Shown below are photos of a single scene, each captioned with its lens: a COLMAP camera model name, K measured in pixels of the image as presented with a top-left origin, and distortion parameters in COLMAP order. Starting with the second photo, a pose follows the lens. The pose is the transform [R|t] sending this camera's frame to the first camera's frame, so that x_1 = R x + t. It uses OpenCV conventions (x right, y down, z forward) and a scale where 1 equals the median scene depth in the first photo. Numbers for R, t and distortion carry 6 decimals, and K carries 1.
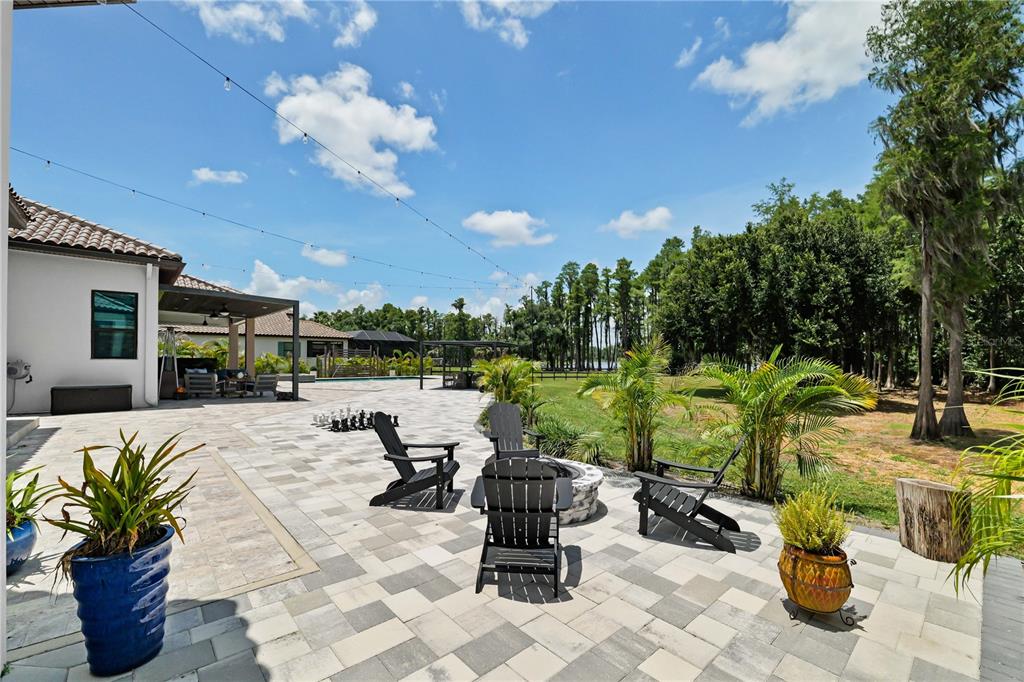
lens RADIAL K [[431.9, 0, 509.1], [0, 431.9, 330.8], [0, 0, 1]] dist [-0.008936, -0.000208]
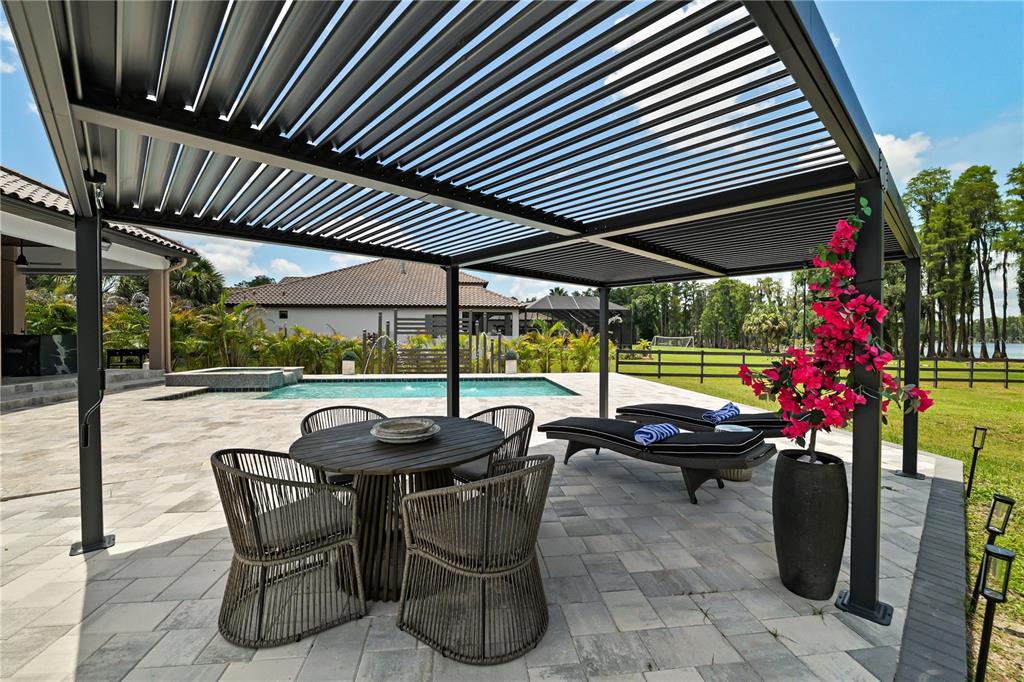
lens RADIAL K [[431.9, 0, 509.1], [0, 431.9, 330.8], [0, 0, 1]] dist [-0.008936, -0.000208]
pose [[0.818068, -0.008044, -0.575065, 0.013346], [0.032830, 0.998925, 0.032730, 0.015836], [0.574183, -0.045655, 0.817453, 0.205835]]
